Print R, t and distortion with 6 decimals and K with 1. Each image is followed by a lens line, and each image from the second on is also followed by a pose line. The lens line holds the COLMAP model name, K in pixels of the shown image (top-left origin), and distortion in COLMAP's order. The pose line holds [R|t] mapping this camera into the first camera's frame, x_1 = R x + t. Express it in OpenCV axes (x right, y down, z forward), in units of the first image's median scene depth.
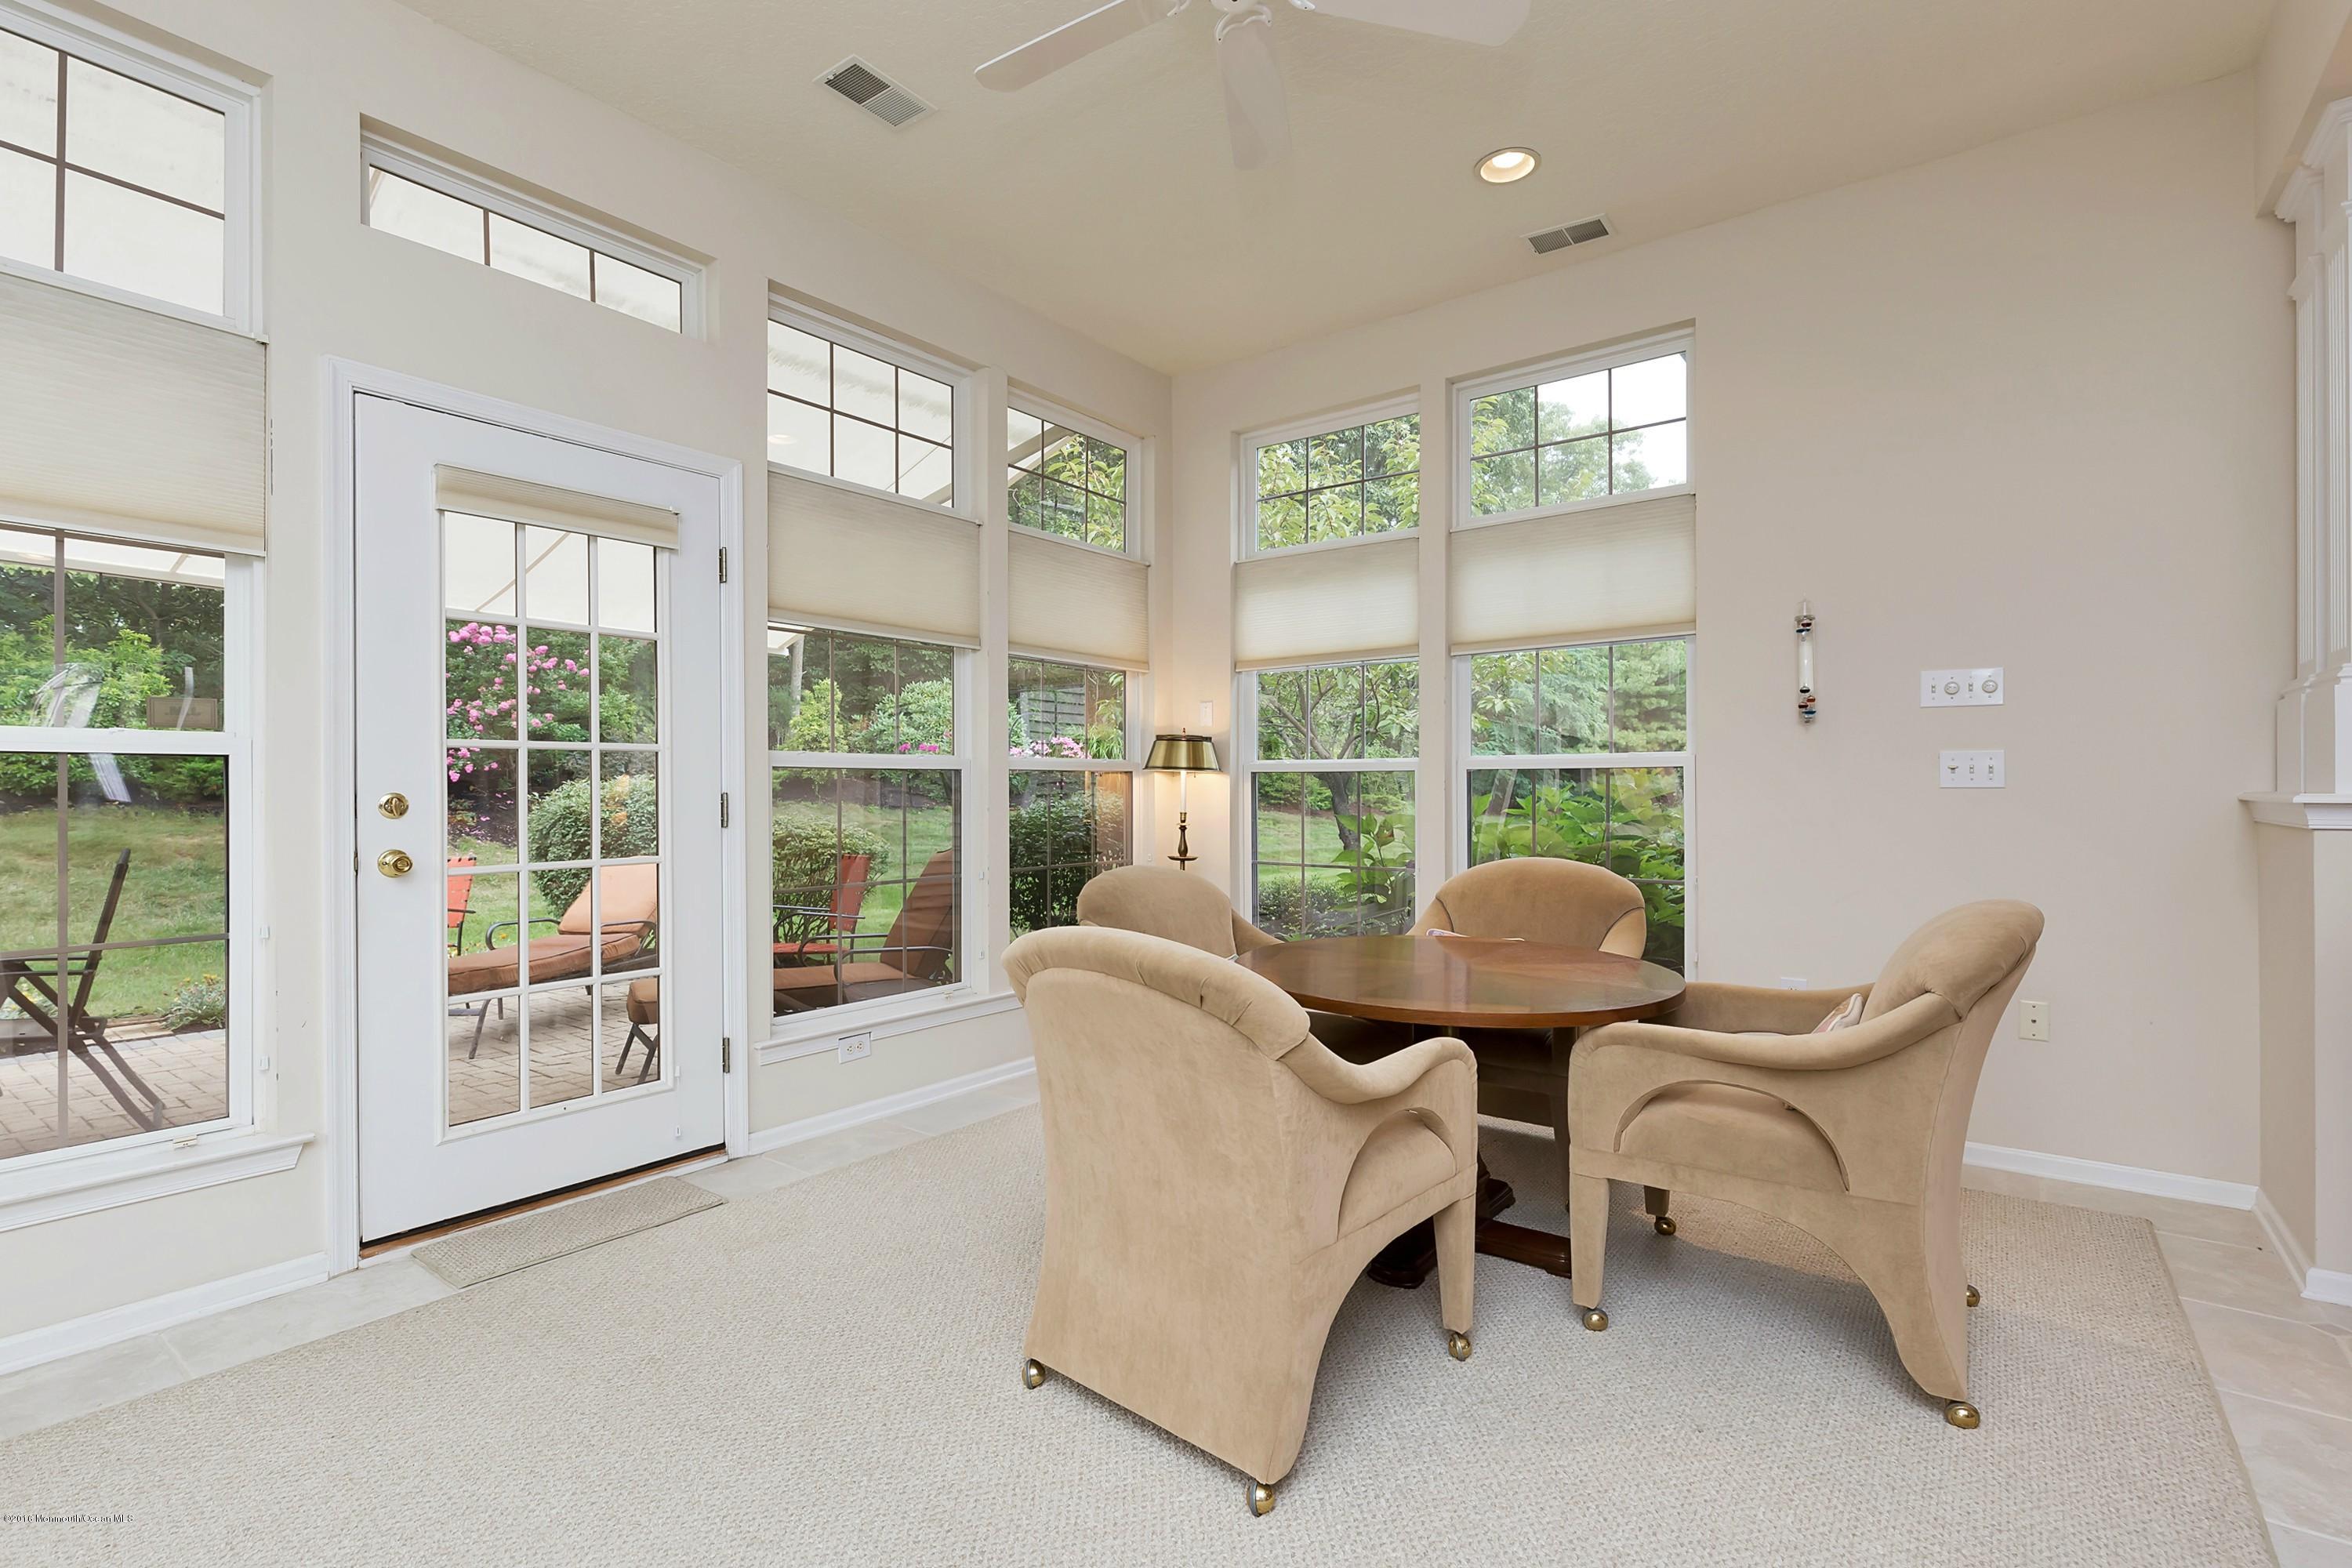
lens RADIAL K [[1058.5, 0, 1171.8], [0, 1058.5, 787.6], [0, 0, 1]] dist [-0.001369, -0.001568]
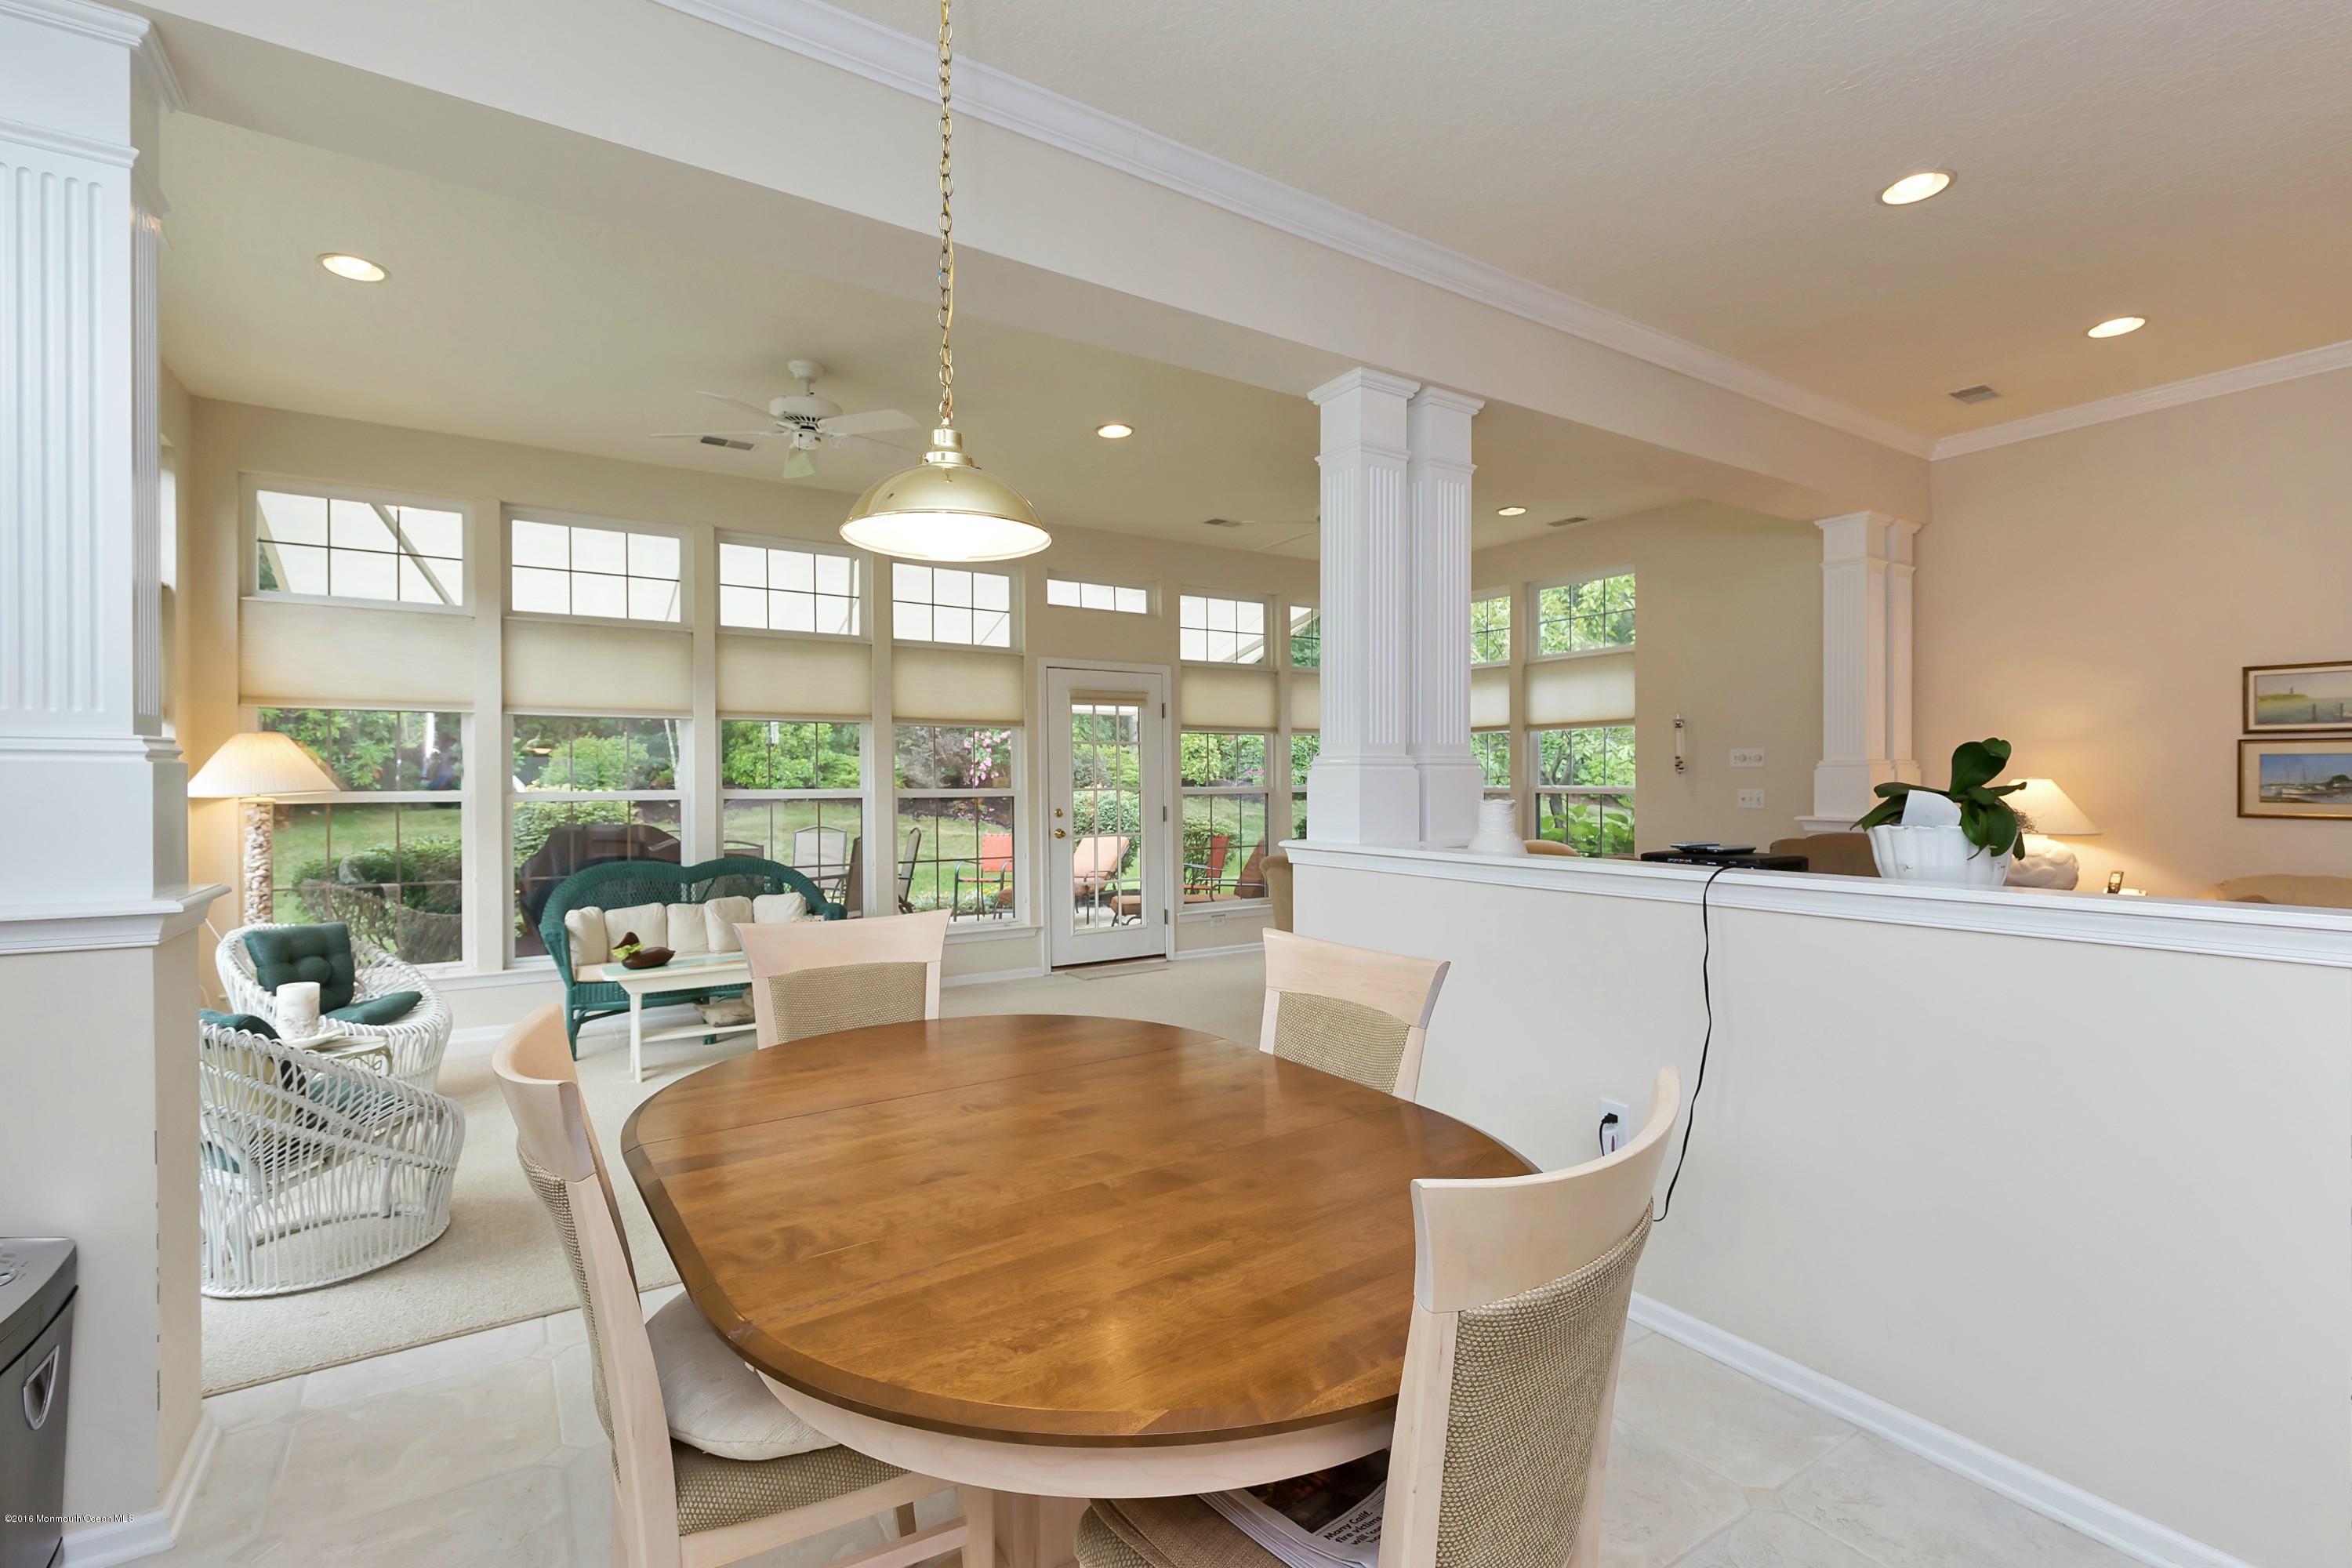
lens RADIAL K [[1058.5, 0, 1190.8], [0, 1058.5, 788.9], [0, 0, 1]] dist [-0.001369, -0.001568]
pose [[0.946794, 0.001158, -0.321839, 0.345884], [0.003016, 0.999918, 0.012470, -0.056077], [0.321827, -0.012777, 0.946712, -1.071486]]
